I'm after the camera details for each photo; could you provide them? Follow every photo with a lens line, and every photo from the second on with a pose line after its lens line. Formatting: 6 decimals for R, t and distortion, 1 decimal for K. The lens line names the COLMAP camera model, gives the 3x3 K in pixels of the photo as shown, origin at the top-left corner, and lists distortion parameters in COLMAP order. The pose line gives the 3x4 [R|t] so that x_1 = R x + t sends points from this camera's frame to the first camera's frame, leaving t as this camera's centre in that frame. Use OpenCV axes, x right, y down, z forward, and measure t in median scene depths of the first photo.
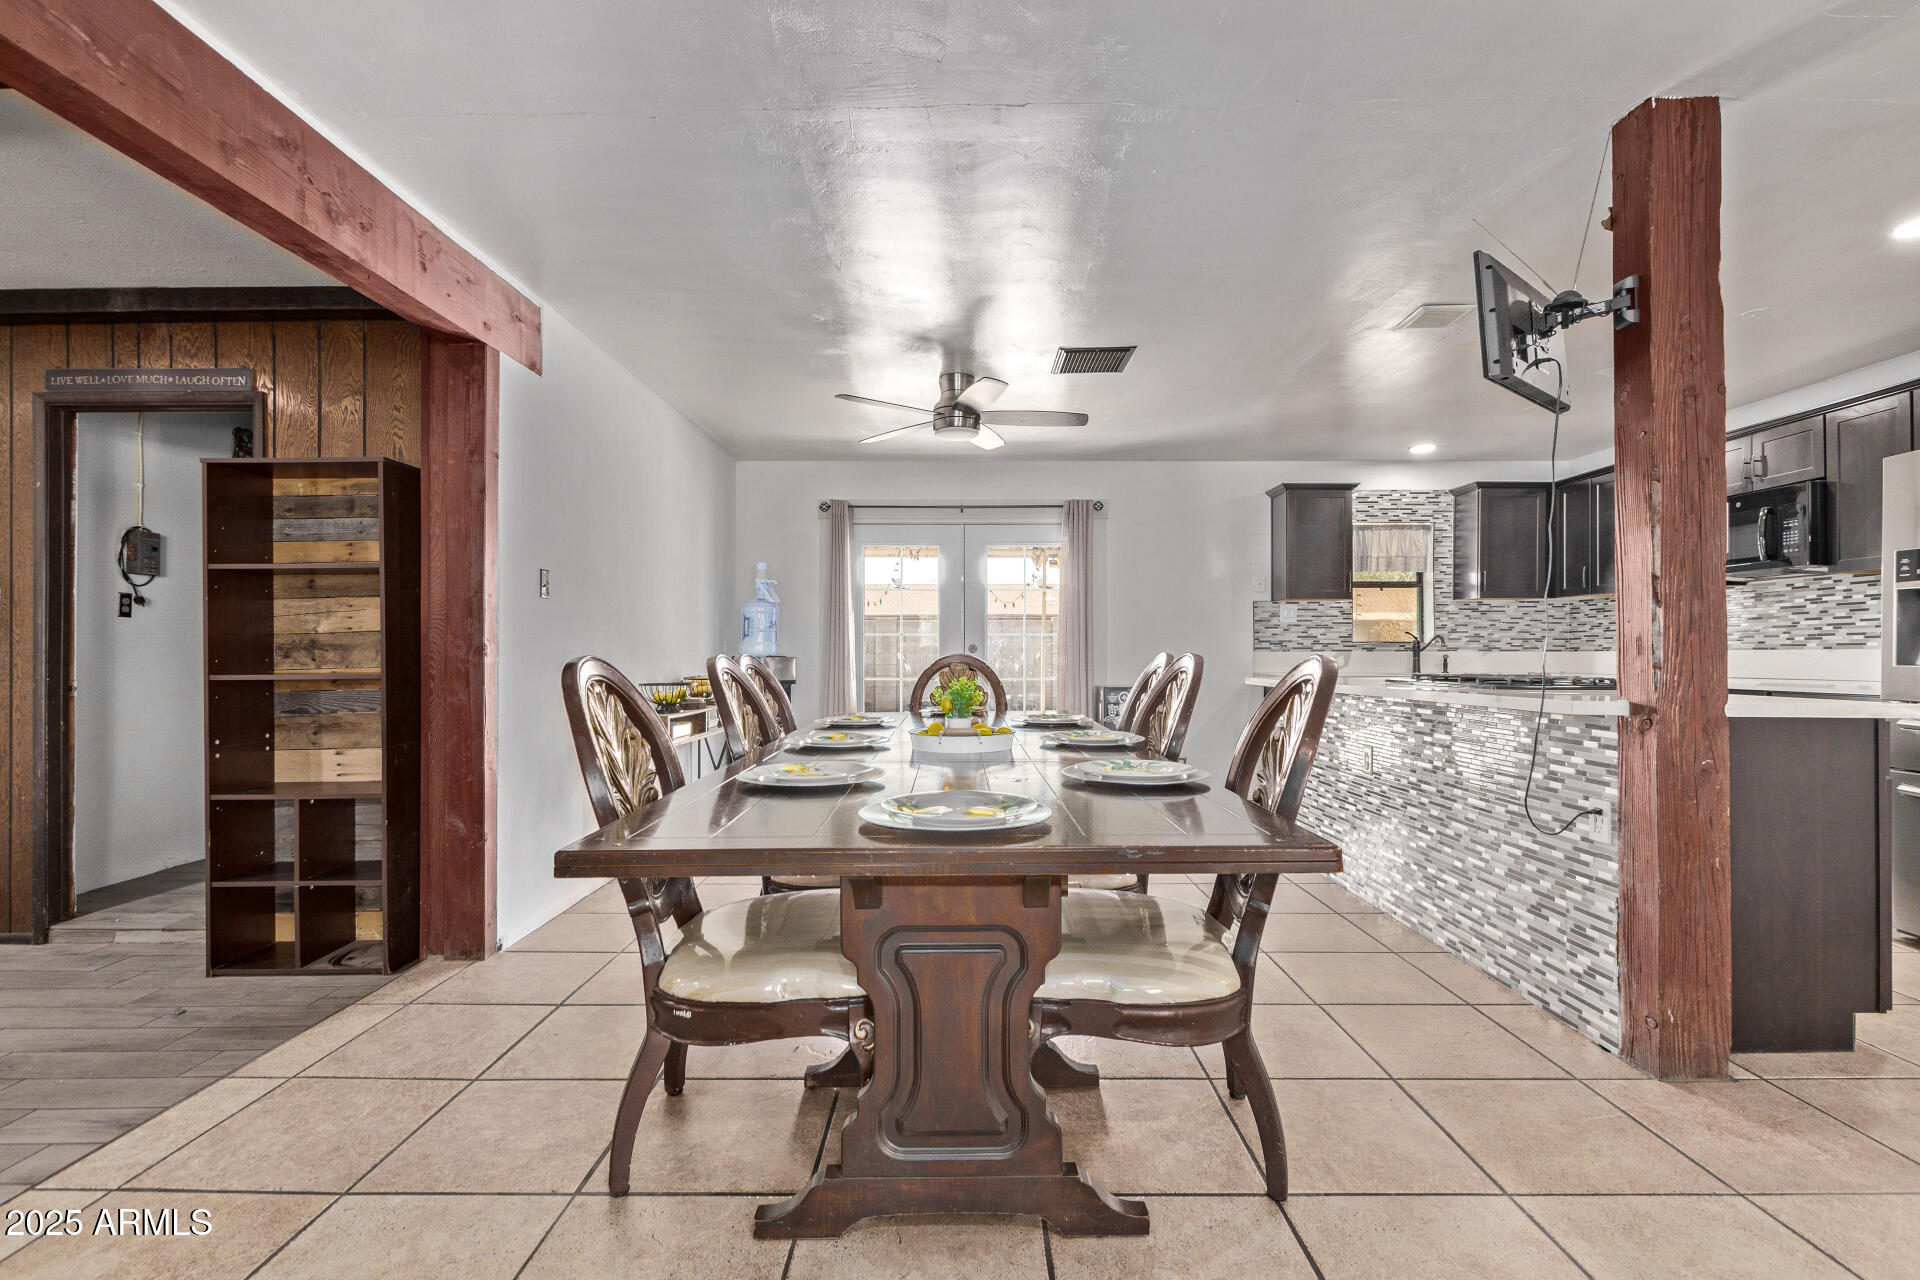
lens RADIAL K [[878.1, 0, 952.8], [0, 878.1, 643.8], [0, 0, 1]] dist [0.012459, -0.004402]
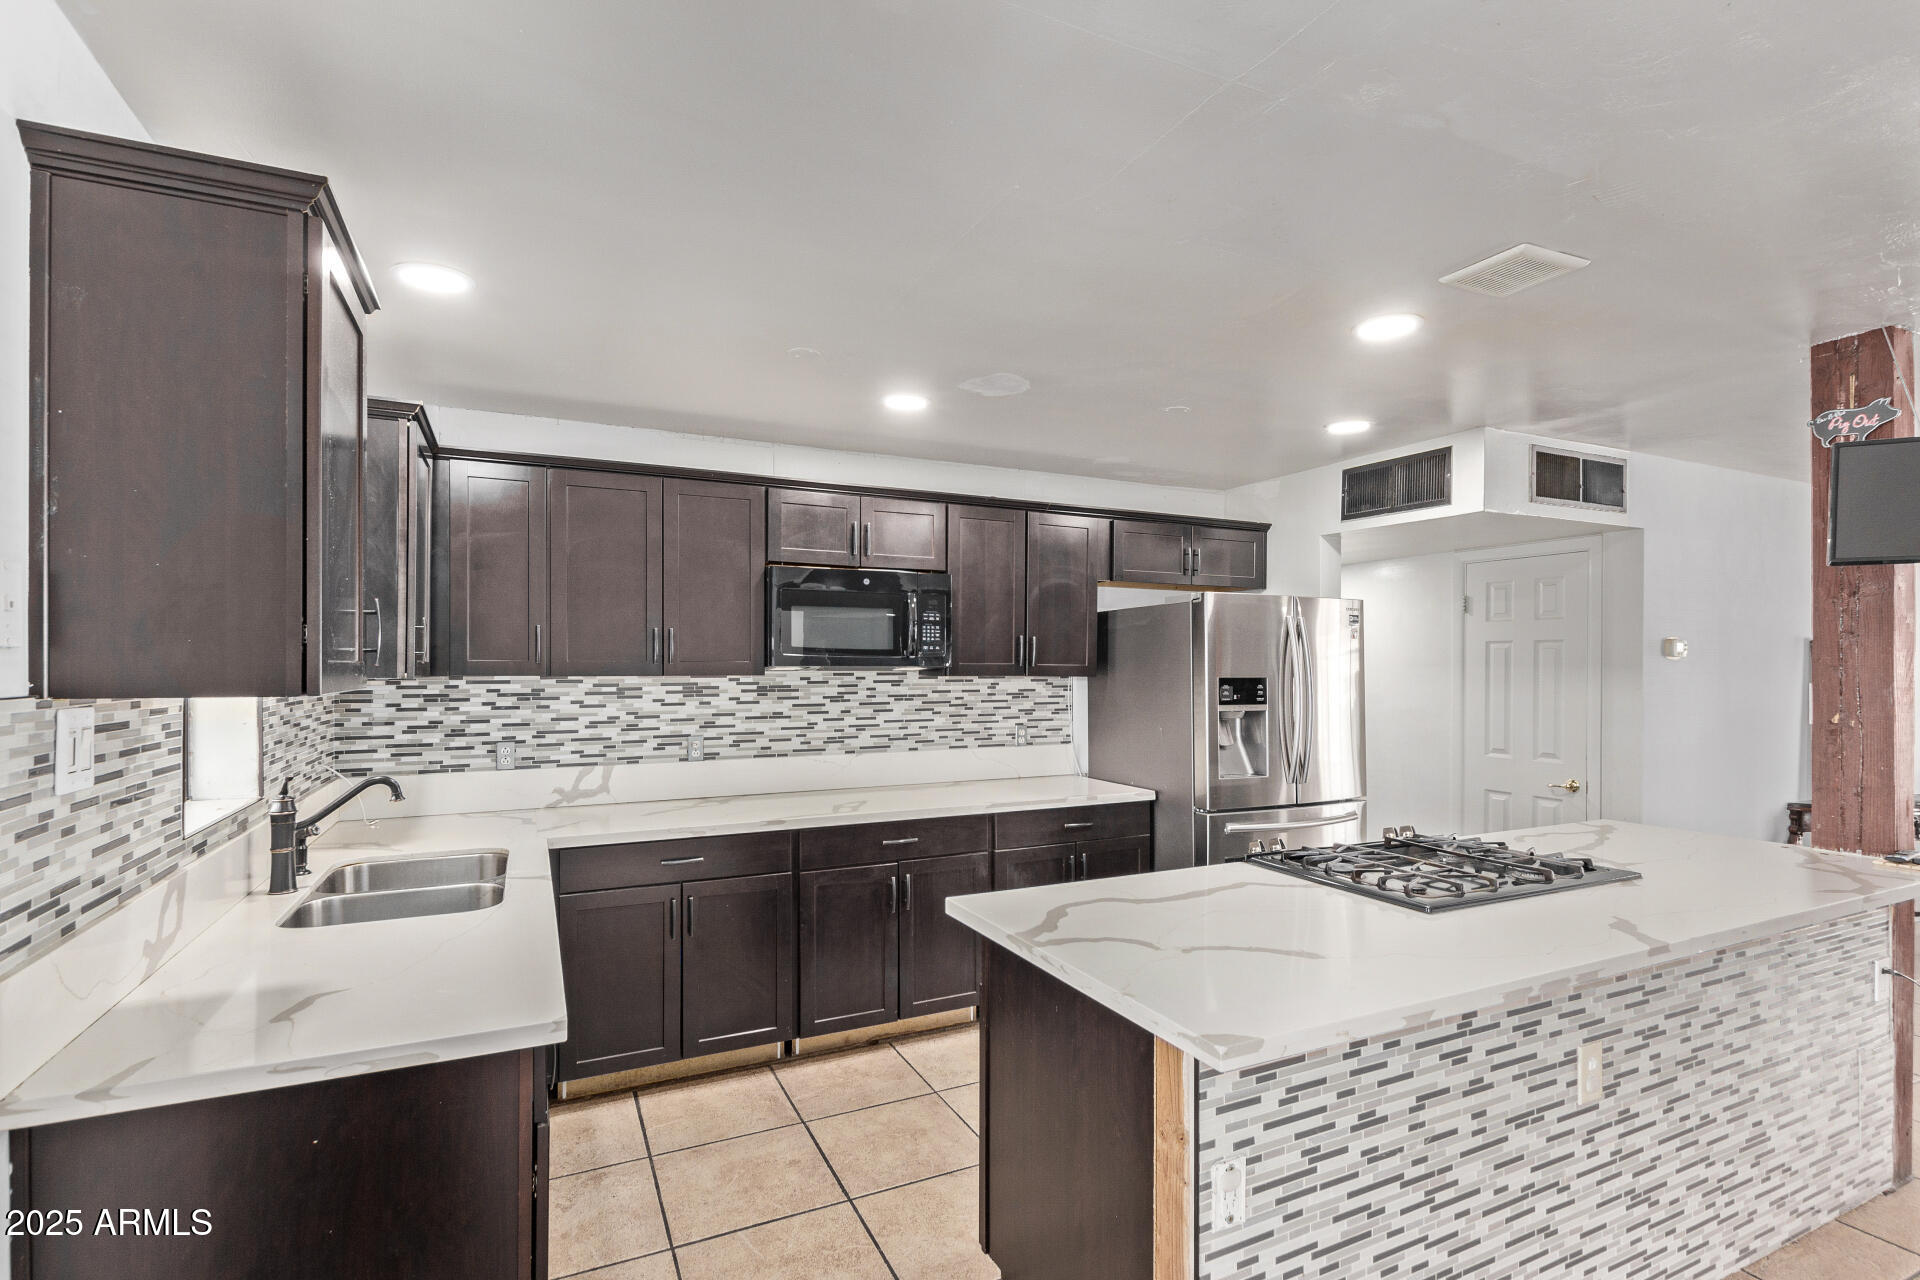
lens RADIAL K [[878.1, 0, 937.3], [0, 878.1, 674.4], [0, 0, 1]] dist [0.012459, -0.004402]
pose [[-0.424141, -0.009938, 0.905542, 0.106258], [-0.009571, 0.999933, 0.006492, -0.056041], [-0.905545, -0.005913, -0.424208, 0.903877]]
